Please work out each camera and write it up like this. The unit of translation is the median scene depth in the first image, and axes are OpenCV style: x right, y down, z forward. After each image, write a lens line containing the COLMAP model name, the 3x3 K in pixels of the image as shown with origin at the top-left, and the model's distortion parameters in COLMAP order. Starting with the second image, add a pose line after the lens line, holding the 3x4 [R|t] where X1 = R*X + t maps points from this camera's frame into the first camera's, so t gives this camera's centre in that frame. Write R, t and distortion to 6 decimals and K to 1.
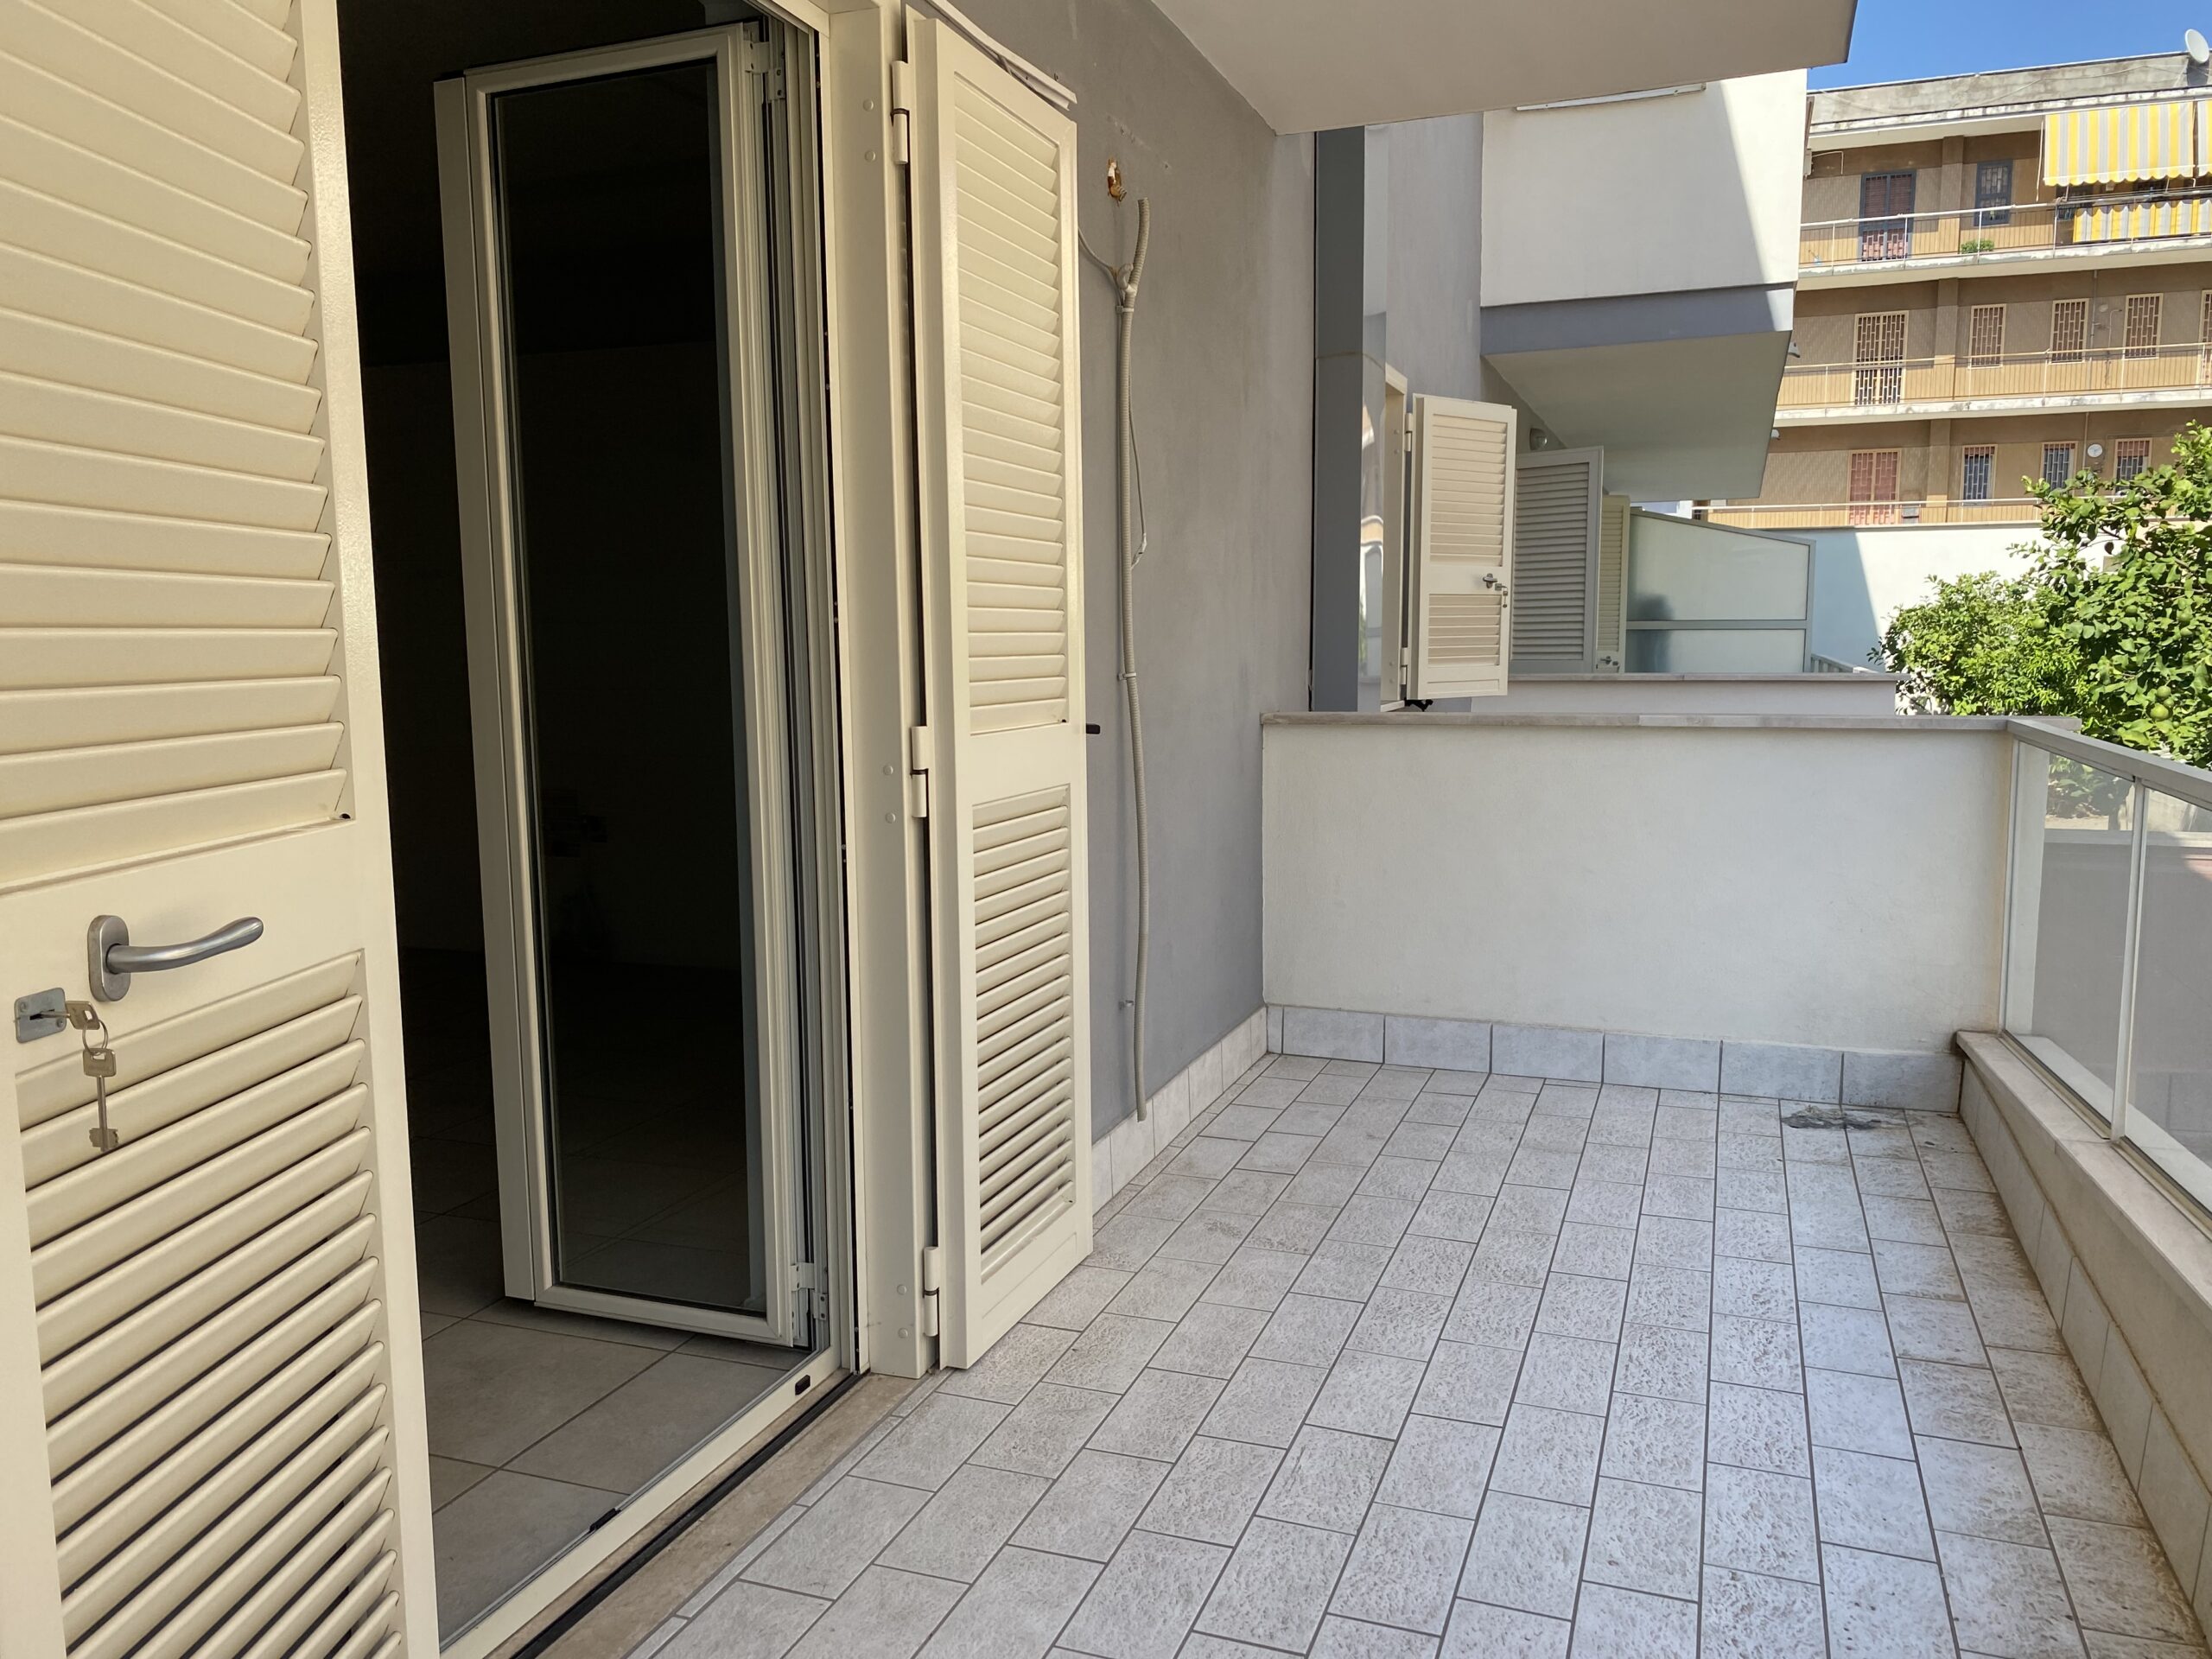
lens RADIAL K [[1687.2, 0, 1107.2], [0, 1687.2, 842.2], [0, 0, 1]] dist [0.051287, -0.075244]
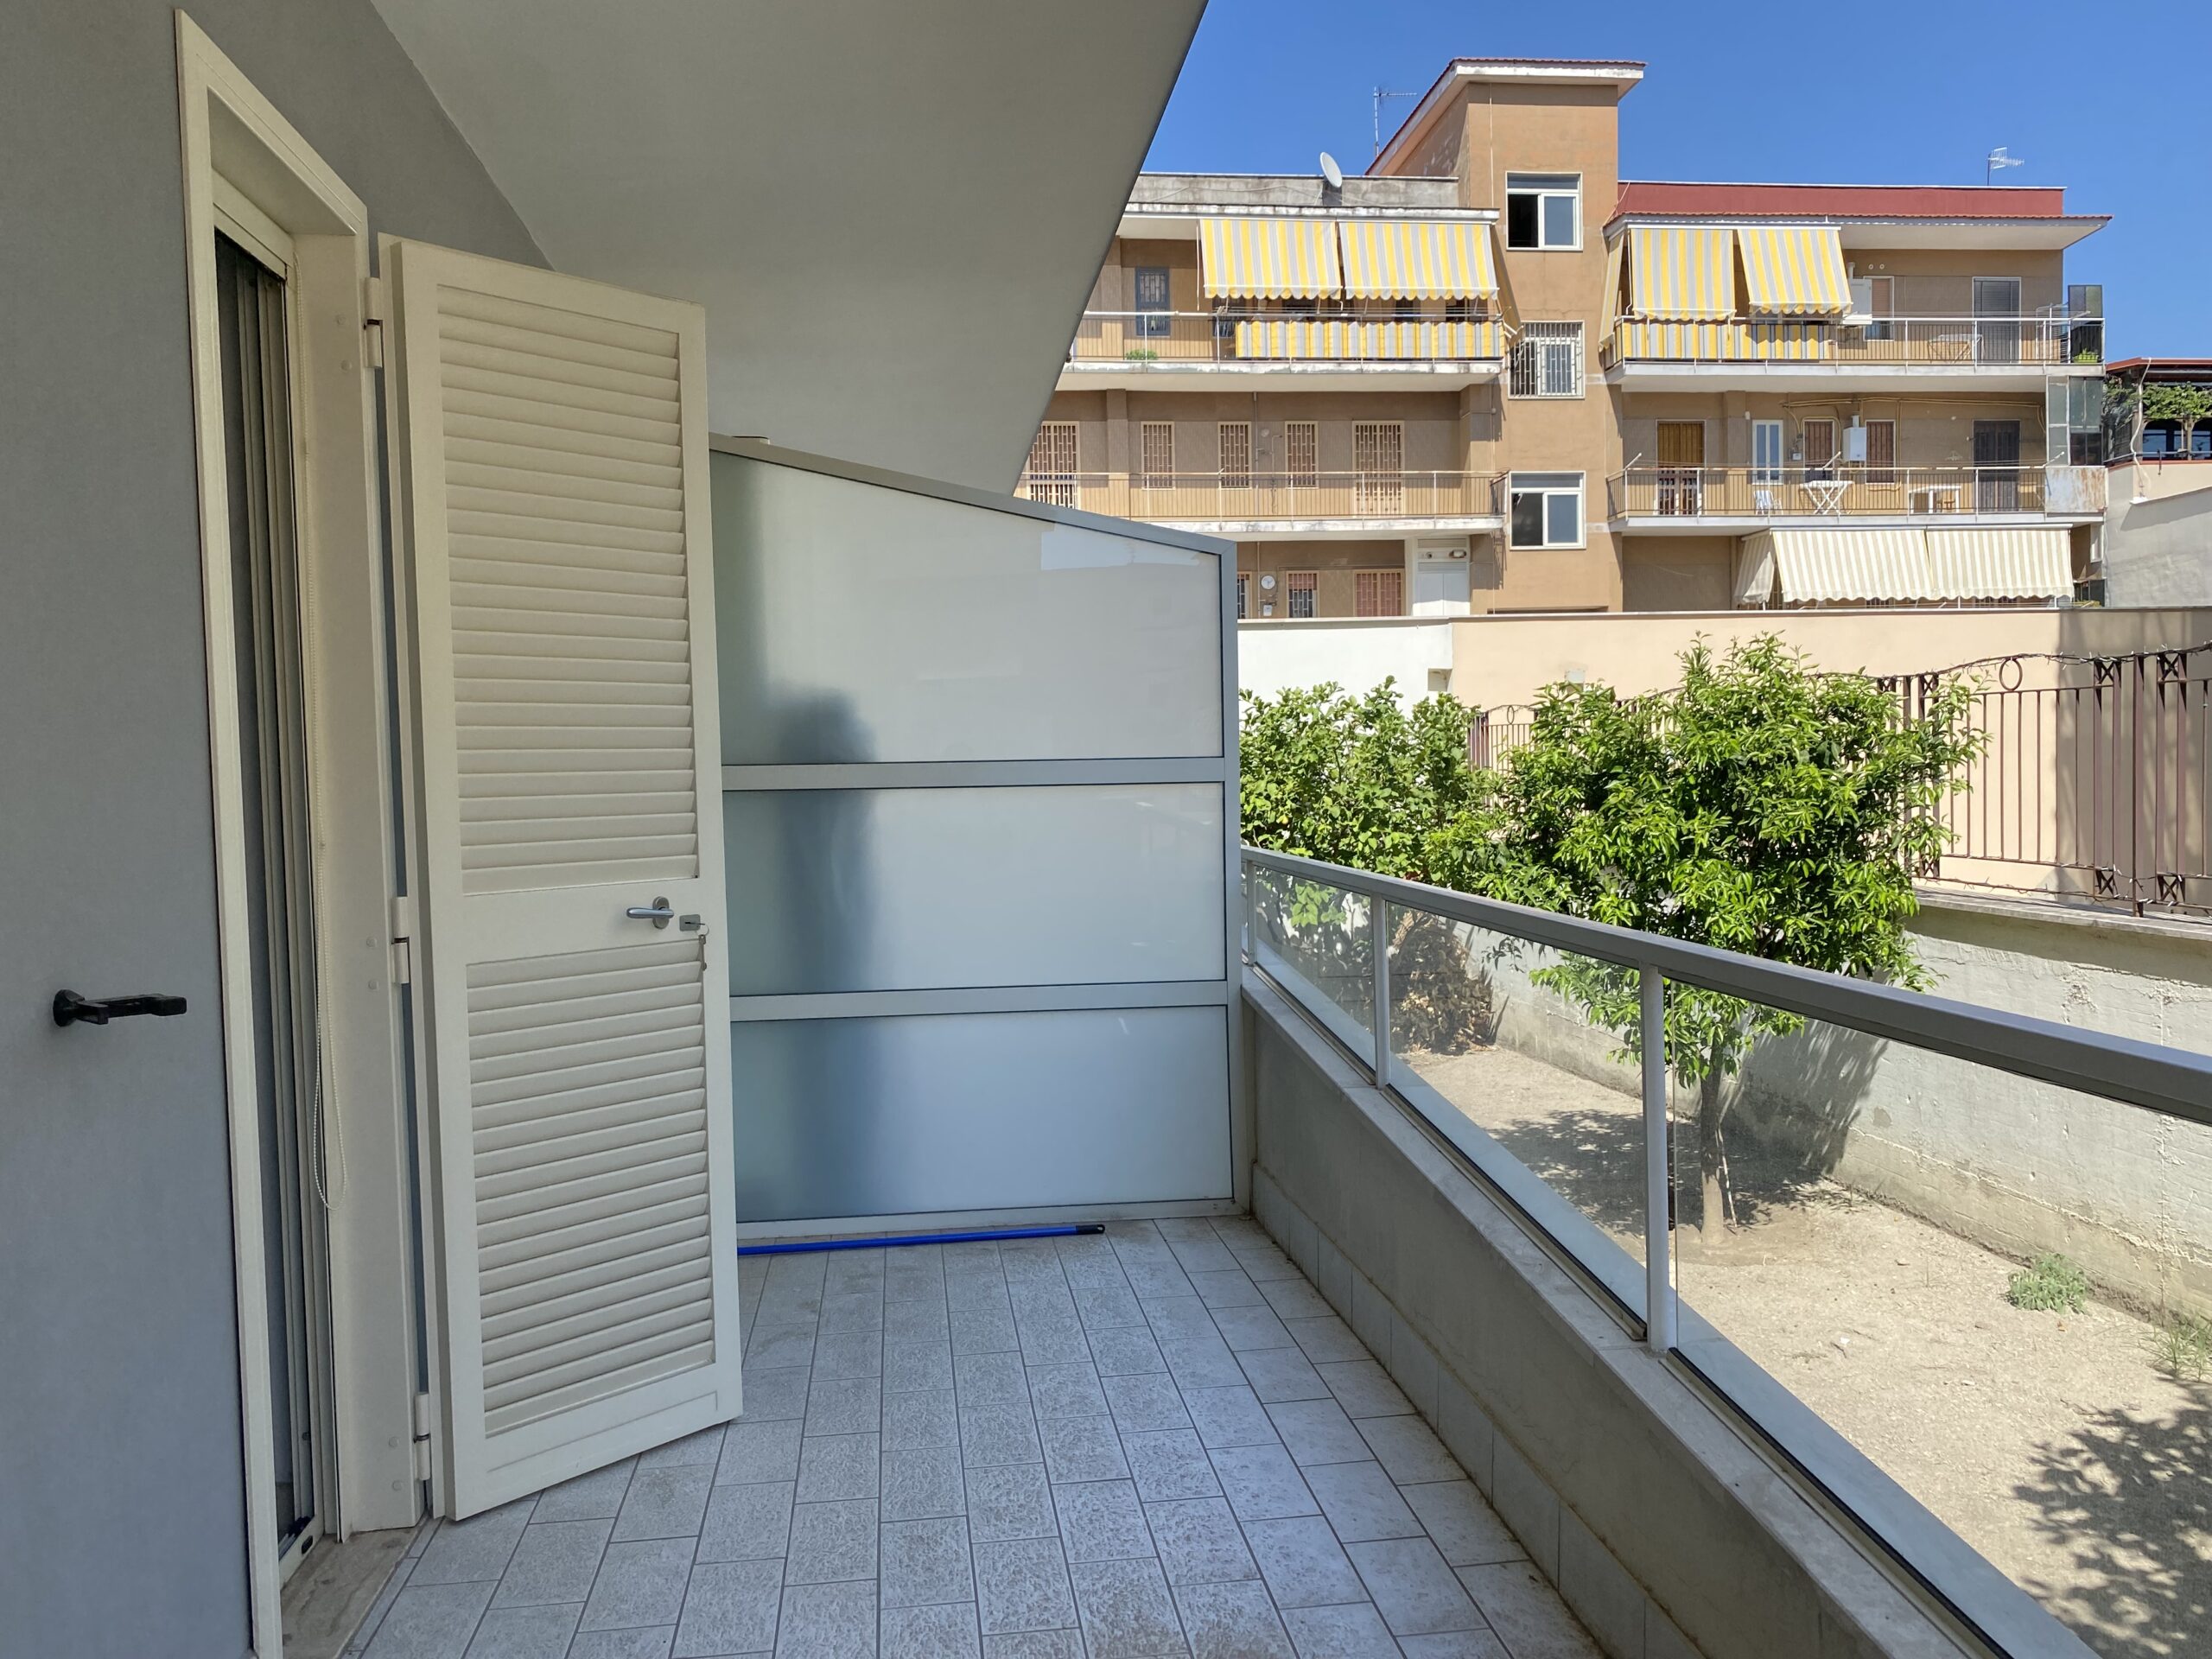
lens RADIAL K [[1687.2, 0, 1107.2], [0, 1687.2, 842.2], [0, 0, 1]] dist [0.051287, -0.075244]
pose [[0.891234, -0.039069, 0.451859, 0.076537], [0.078941, 0.994438, -0.069719, -0.030268], [-0.446622, 0.097806, 0.889361, 0.233383]]
